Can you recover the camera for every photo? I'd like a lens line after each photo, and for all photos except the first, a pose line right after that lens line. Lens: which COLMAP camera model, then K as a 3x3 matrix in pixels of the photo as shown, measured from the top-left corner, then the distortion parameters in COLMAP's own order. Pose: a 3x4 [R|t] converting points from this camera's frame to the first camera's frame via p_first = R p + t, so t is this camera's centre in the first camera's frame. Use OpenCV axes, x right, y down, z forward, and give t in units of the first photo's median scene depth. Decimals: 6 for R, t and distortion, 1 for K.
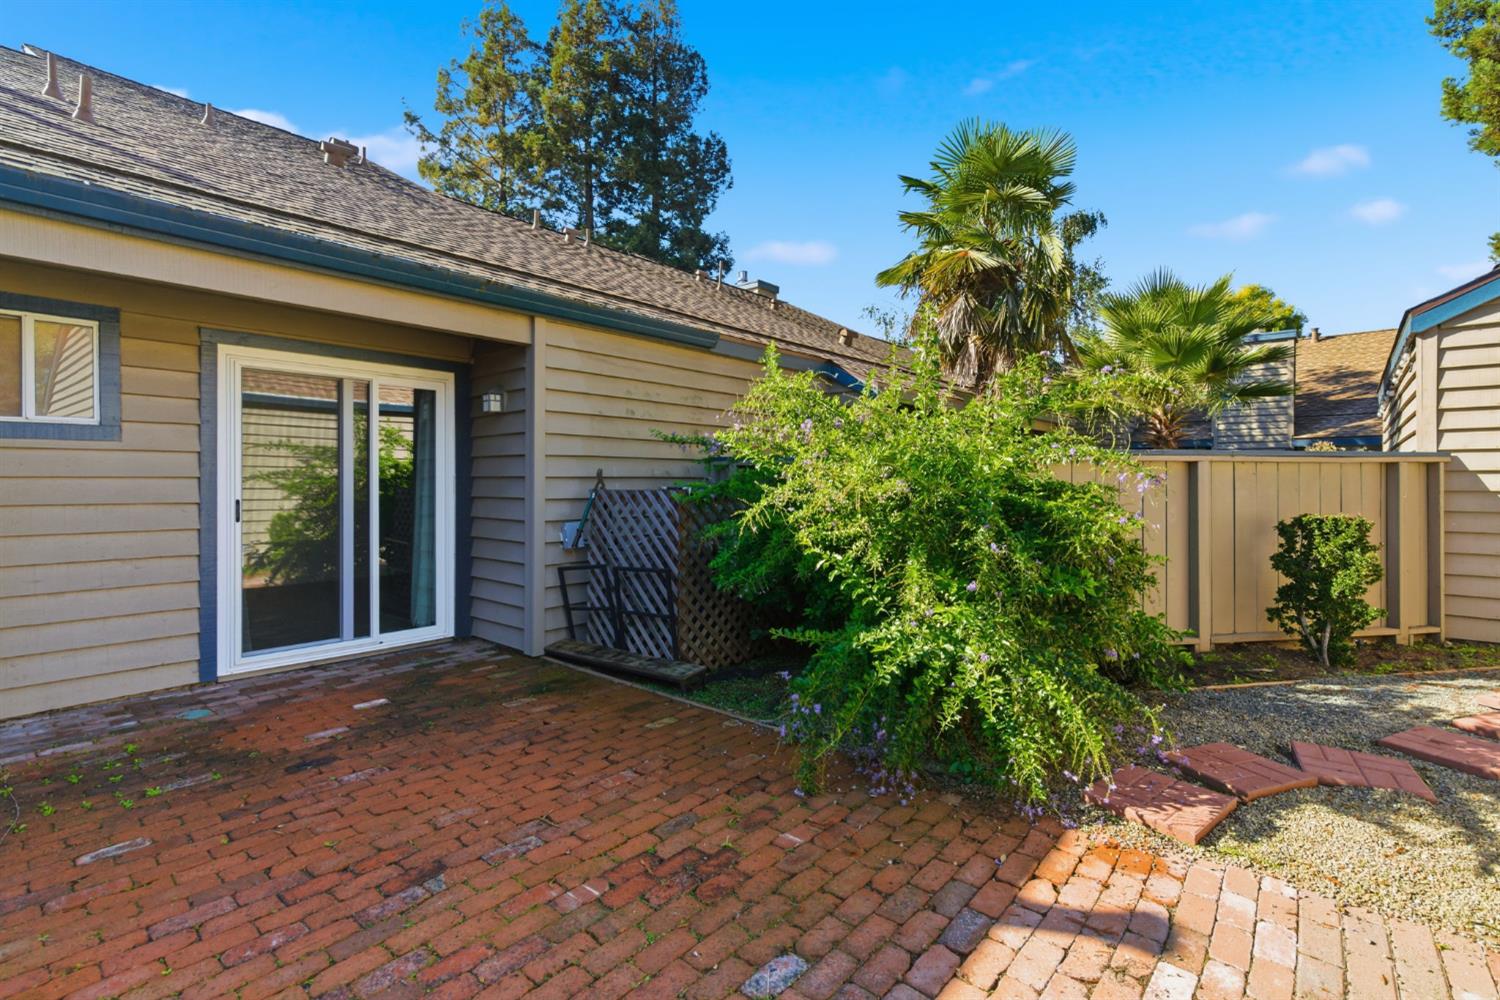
lens RADIAL K [[696.7, 0, 740.1], [0, 696.7, 478.7], [0, 0, 1]] dist [-0.000302, 0.000145]
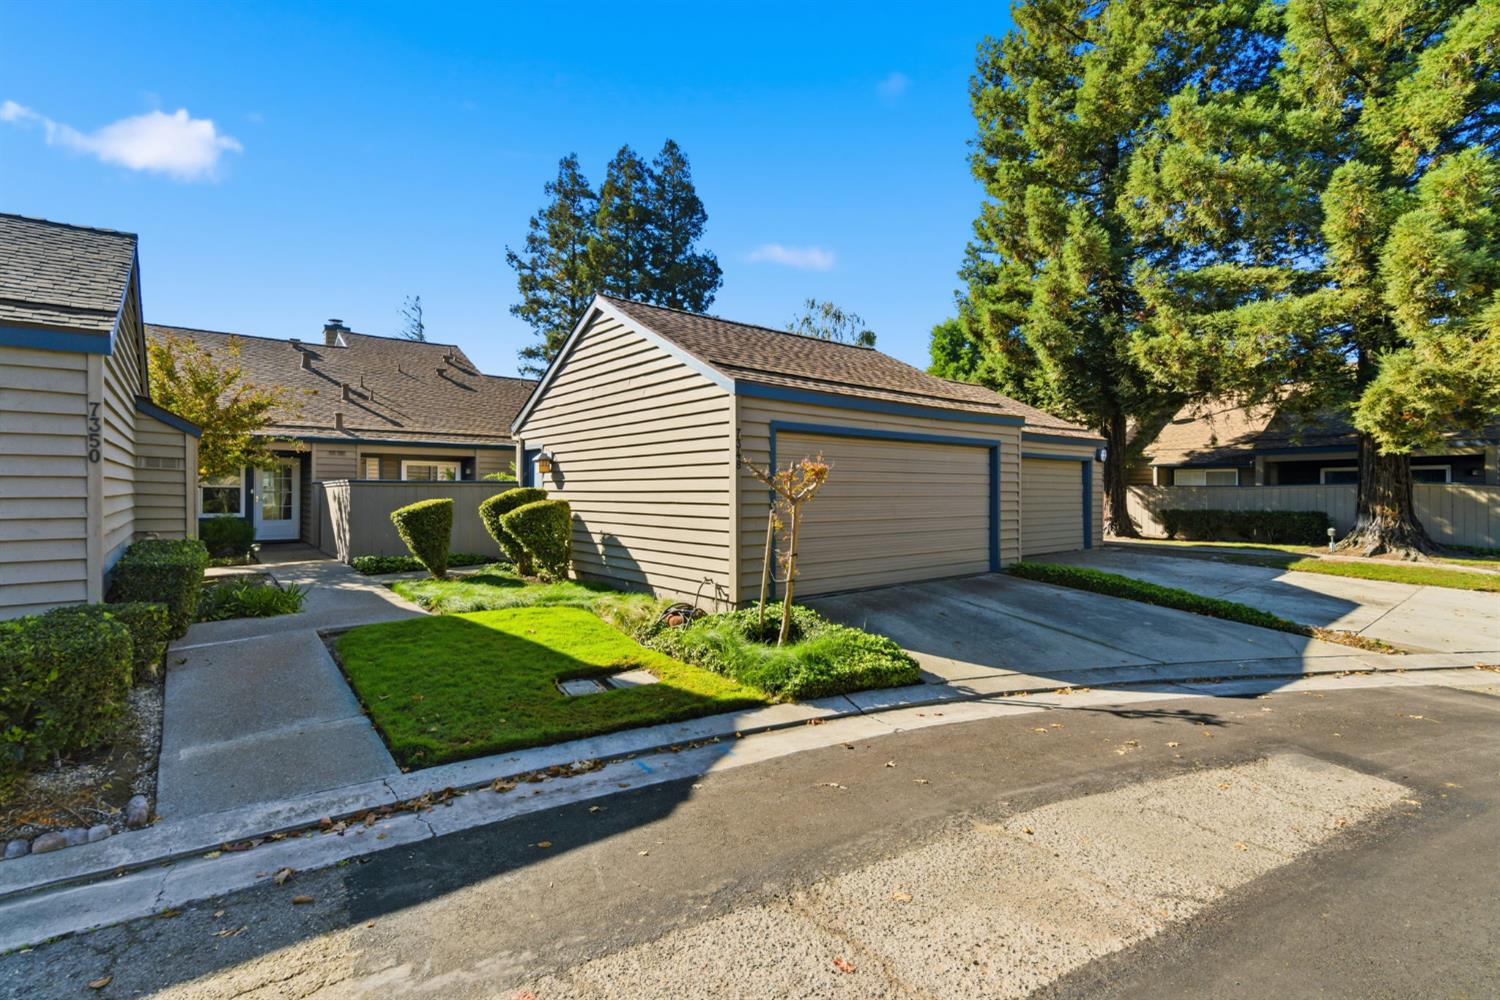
lens RADIAL K [[696.7, 0, 740.1], [0, 696.7, 478.7], [0, 0, 1]] dist [-0.000302, 0.000145]
pose [[0.983294, -0.006474, -0.181911, 0.287004], [0.002939, 0.999802, -0.019698, 0.001387], [0.182003, 0.018834, 0.983118, -0.391846]]
